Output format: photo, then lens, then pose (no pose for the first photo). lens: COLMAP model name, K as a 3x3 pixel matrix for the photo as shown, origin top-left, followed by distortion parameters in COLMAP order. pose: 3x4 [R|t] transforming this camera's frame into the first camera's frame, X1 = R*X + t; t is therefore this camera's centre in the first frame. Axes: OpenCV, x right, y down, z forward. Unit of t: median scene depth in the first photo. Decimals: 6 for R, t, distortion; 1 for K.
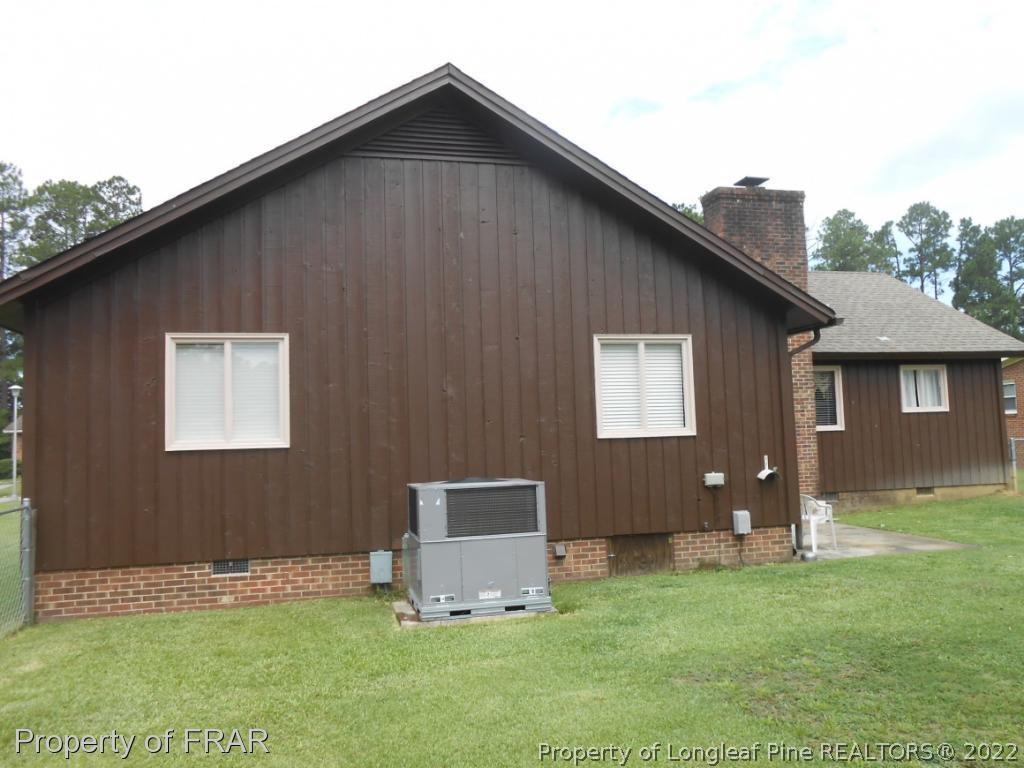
lens RADIAL K [[793.7, 0, 512.0], [0, 793.7, 384.0], [0, 0, 1]] dist [-0.008617, 0.007155]
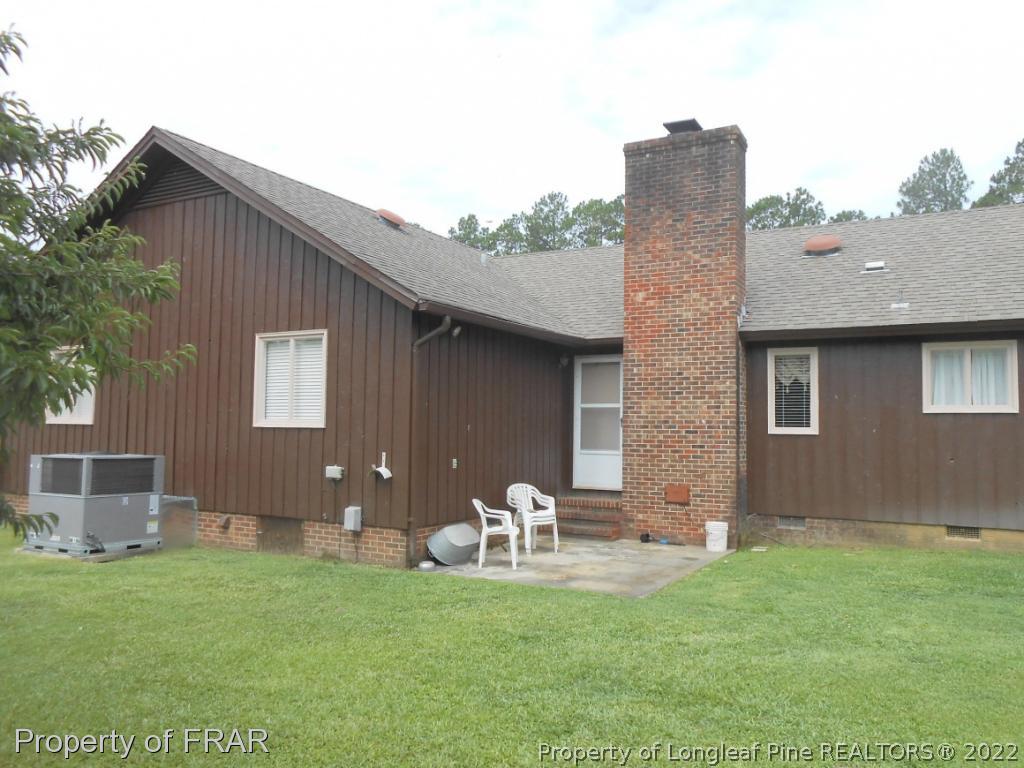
lens RADIAL K [[778.2, 0, 512.0], [0, 778.2, 384.0], [0, 0, 1]] dist [-0.007460, 0.002405]
pose [[0.735354, 0.003191, -0.677675, 1.065341], [0.010781, 0.999807, 0.016406, -0.005567], [0.677597, -0.019371, 0.735178, 0.420392]]
